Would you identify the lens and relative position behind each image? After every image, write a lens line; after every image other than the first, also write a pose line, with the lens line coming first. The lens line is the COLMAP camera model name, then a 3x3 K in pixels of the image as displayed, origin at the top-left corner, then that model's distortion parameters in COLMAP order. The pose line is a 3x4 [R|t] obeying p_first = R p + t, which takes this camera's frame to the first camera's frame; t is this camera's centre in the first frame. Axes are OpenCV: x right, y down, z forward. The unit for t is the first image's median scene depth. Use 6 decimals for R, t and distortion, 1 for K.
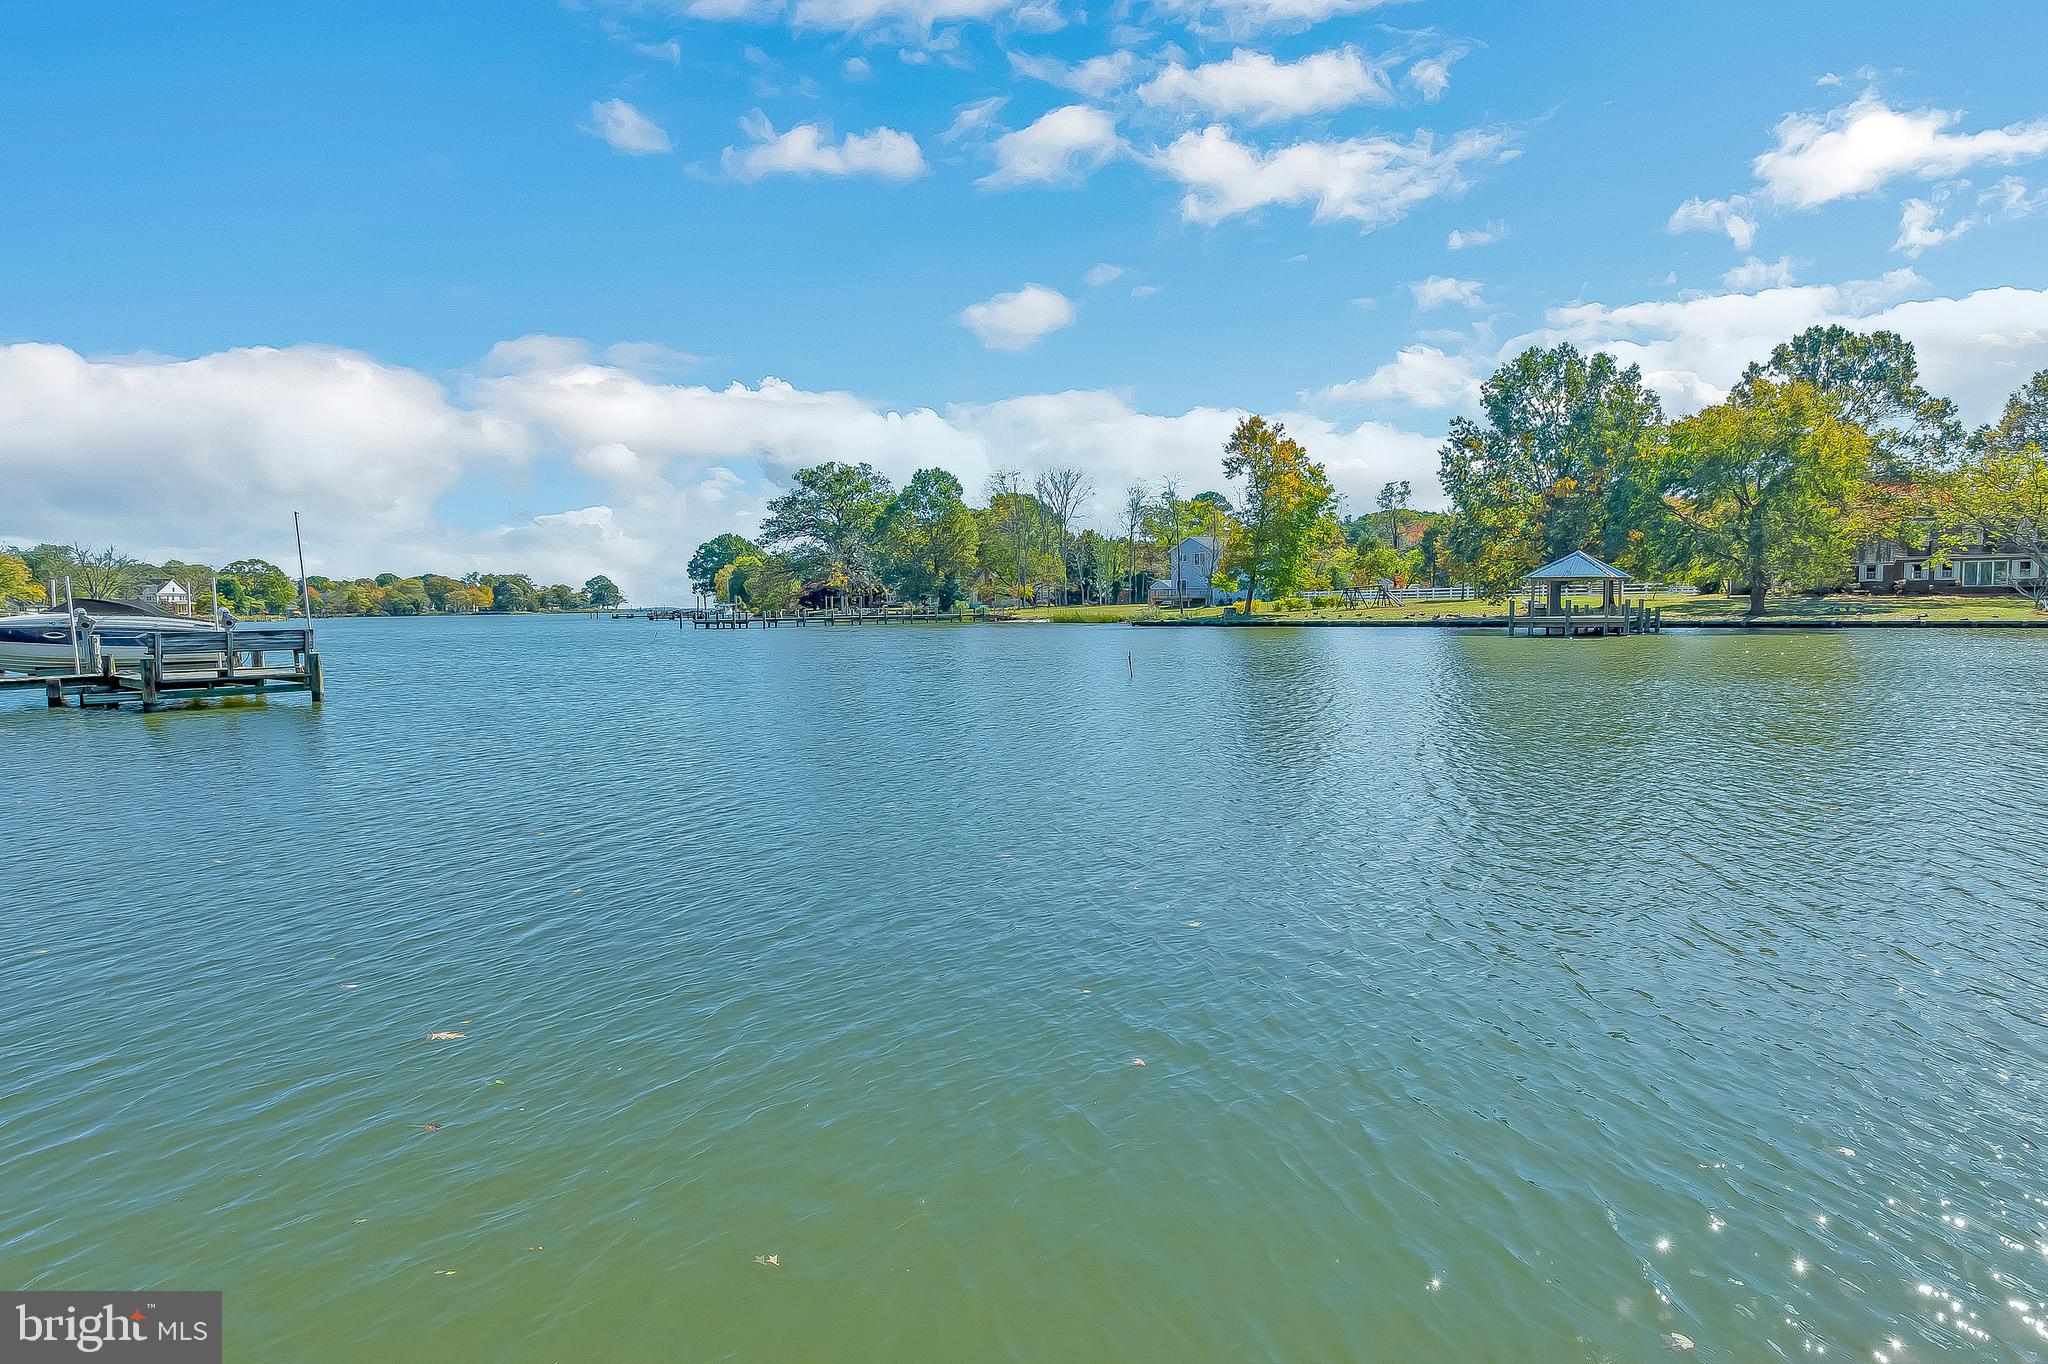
lens RADIAL K [[1174.8, 0, 1023.6], [0, 1174.8, 671.6], [0, 0, 1]] dist [0.002941, -0.000219]
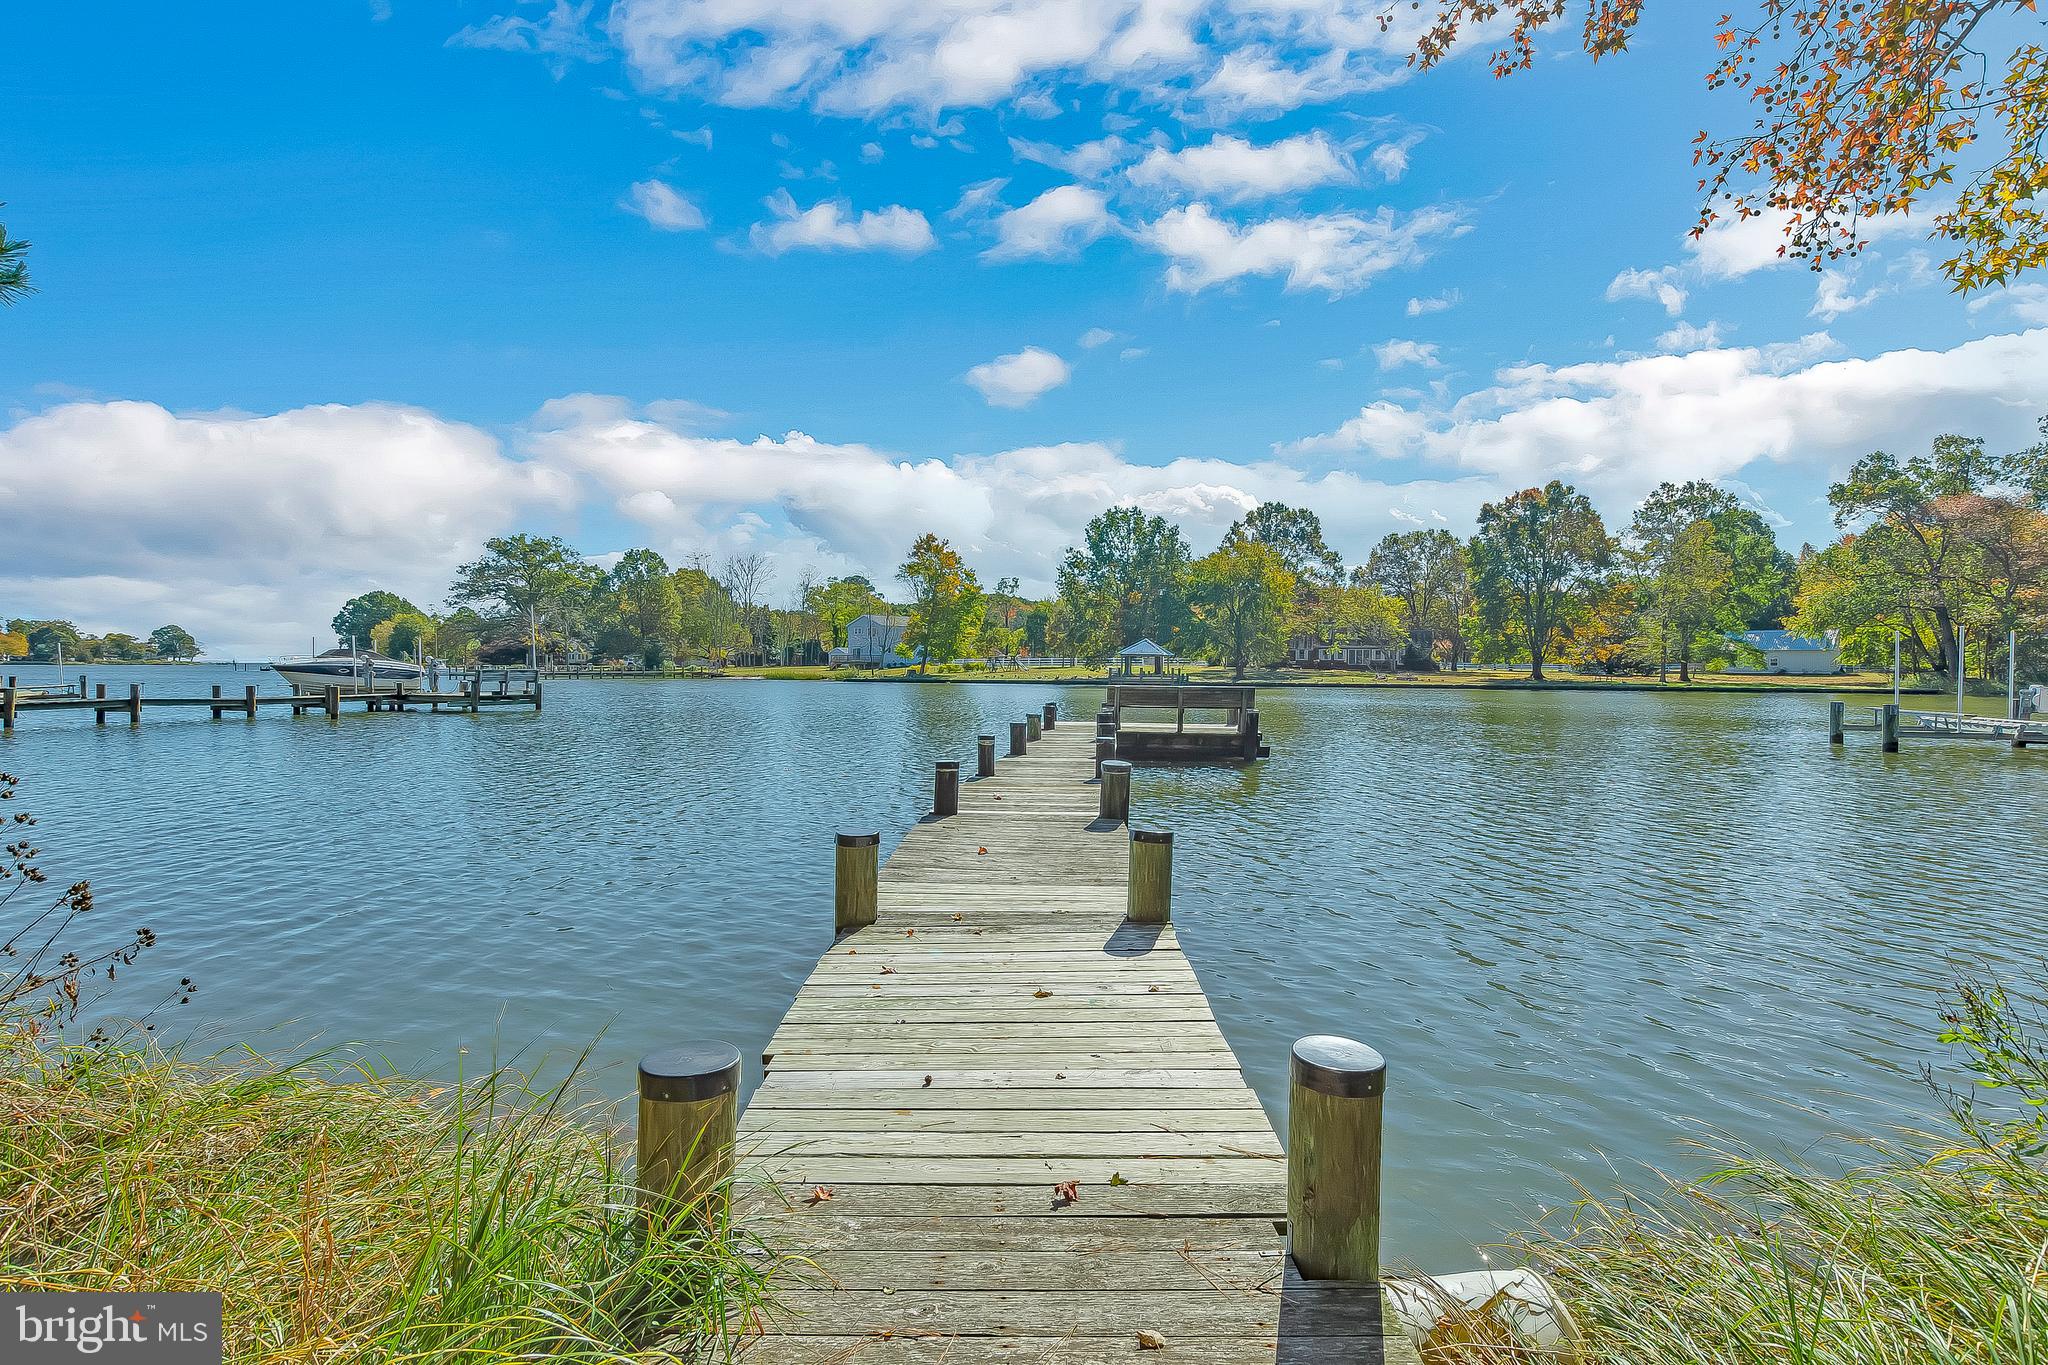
lens RADIAL K [[1174.8, 0, 1023.6], [0, 1174.8, 672.1], [0, 0, 1]] dist [0.002941, -0.000219]
pose [[0.930195, 0.017616, 0.366643, -0.212522], [0.002745, 0.998486, -0.054938, 0.025419], [-0.367056, 0.052110, 0.928738, -0.338325]]
